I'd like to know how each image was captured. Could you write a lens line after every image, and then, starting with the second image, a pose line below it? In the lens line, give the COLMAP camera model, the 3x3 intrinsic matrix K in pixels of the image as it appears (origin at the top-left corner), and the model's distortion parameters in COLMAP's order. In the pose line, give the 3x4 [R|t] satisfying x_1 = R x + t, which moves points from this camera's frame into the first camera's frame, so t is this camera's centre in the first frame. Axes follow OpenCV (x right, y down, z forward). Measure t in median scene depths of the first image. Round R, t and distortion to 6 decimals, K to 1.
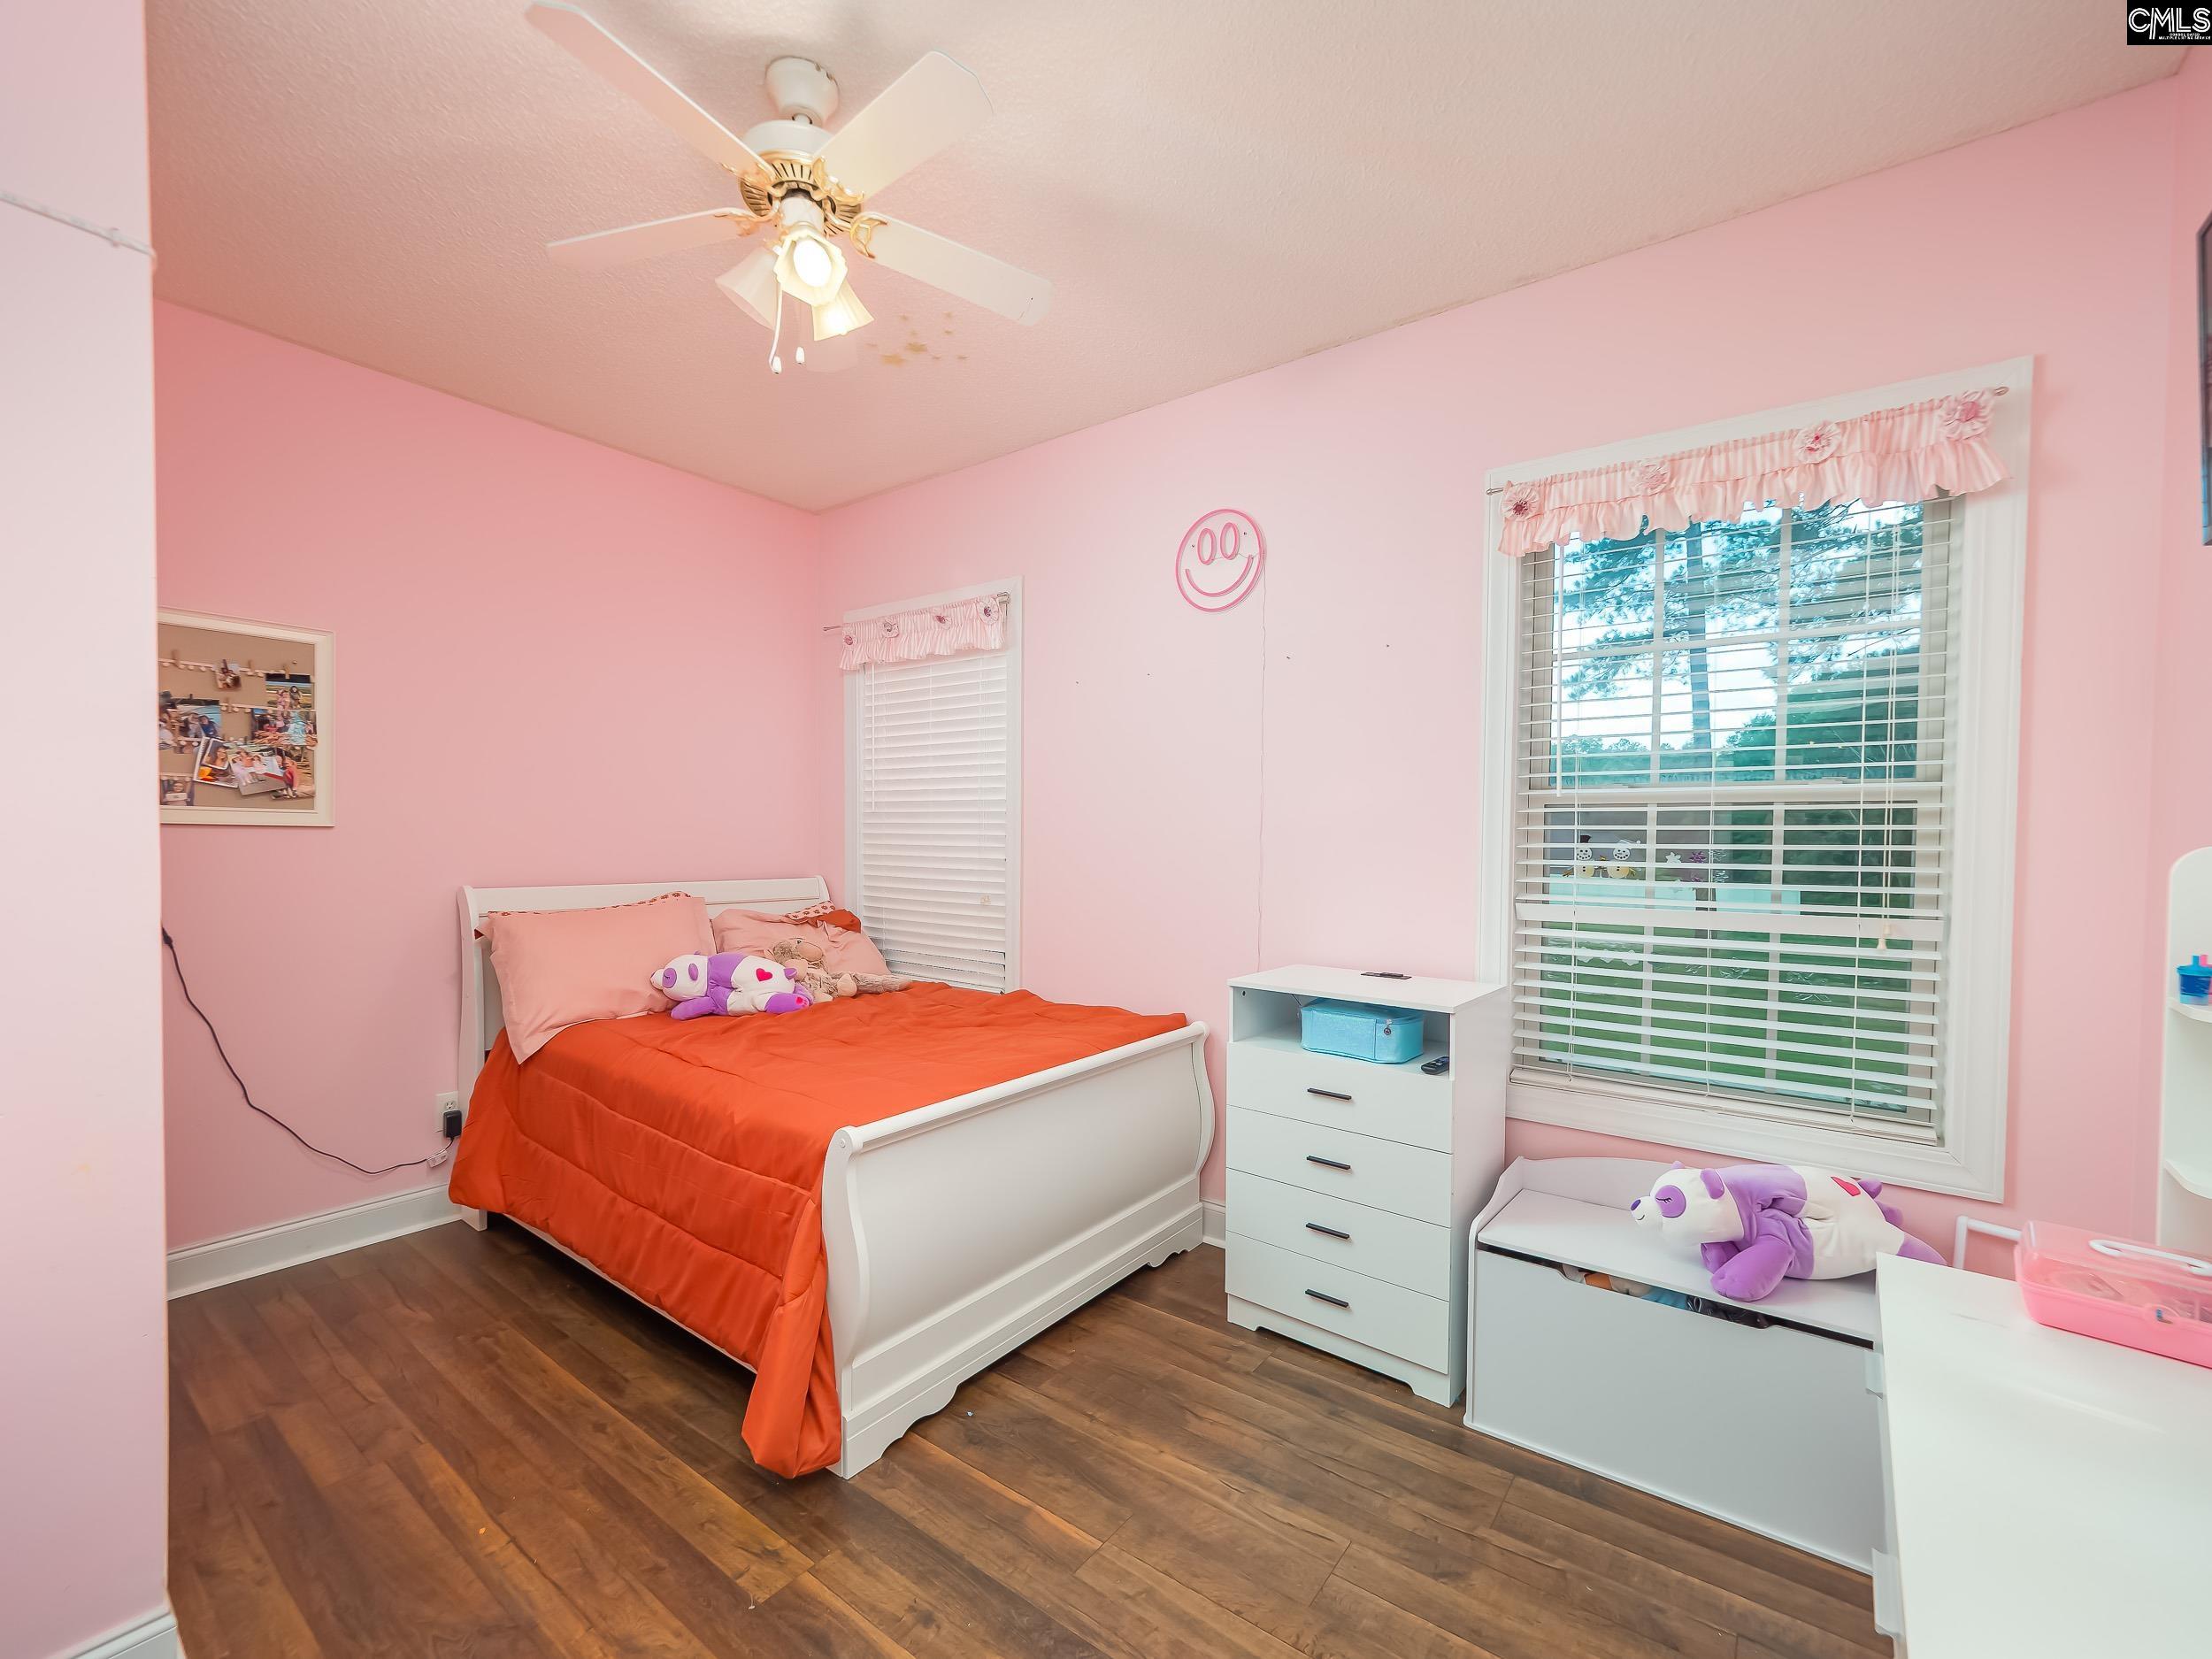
lens RADIAL K [[934.6, 0, 1099.9], [0, 934.6, 860.0], [0, 0, 1]] dist [0.003117, -0.004738]
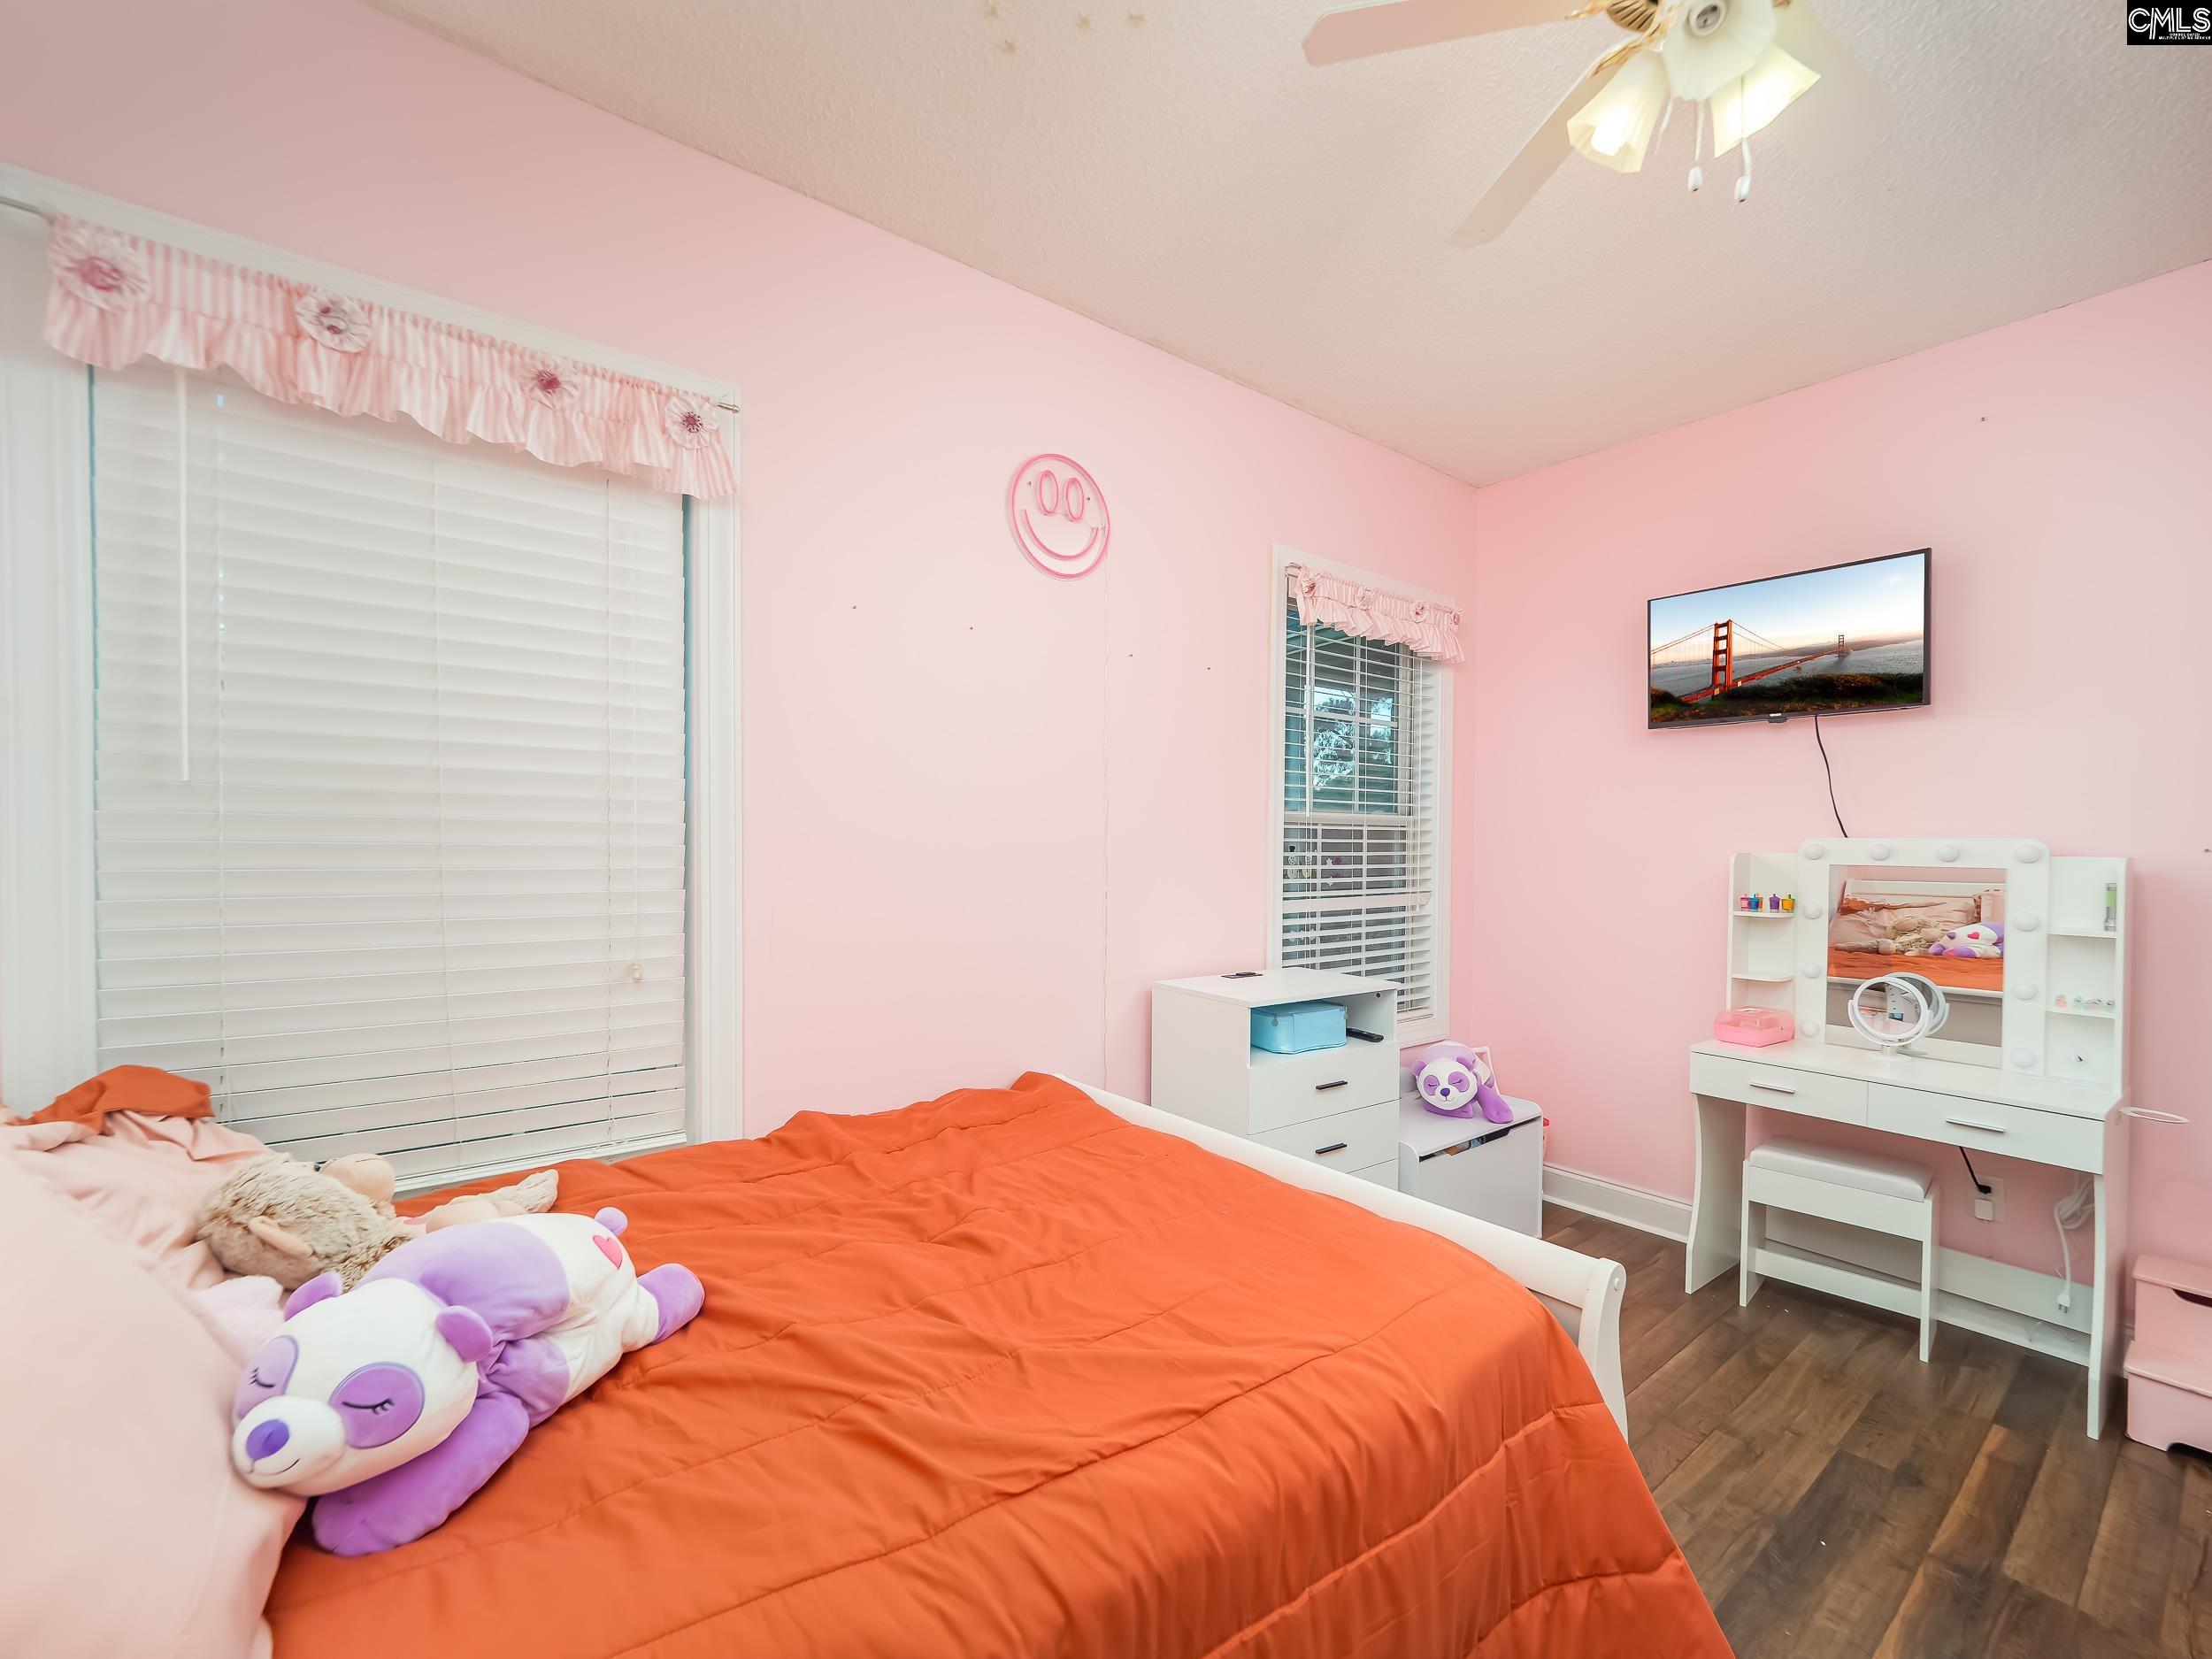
lens RADIAL K [[934.6, 0, 1099.9], [0, 934.6, 860.0], [0, 0, 1]] dist [0.003117, -0.004738]
pose [[0.264652, -0.020225, 0.964132, -0.846033], [0.021640, 0.999653, 0.015030, -0.033760], [-0.964101, 0.016886, 0.264998, 0.946065]]
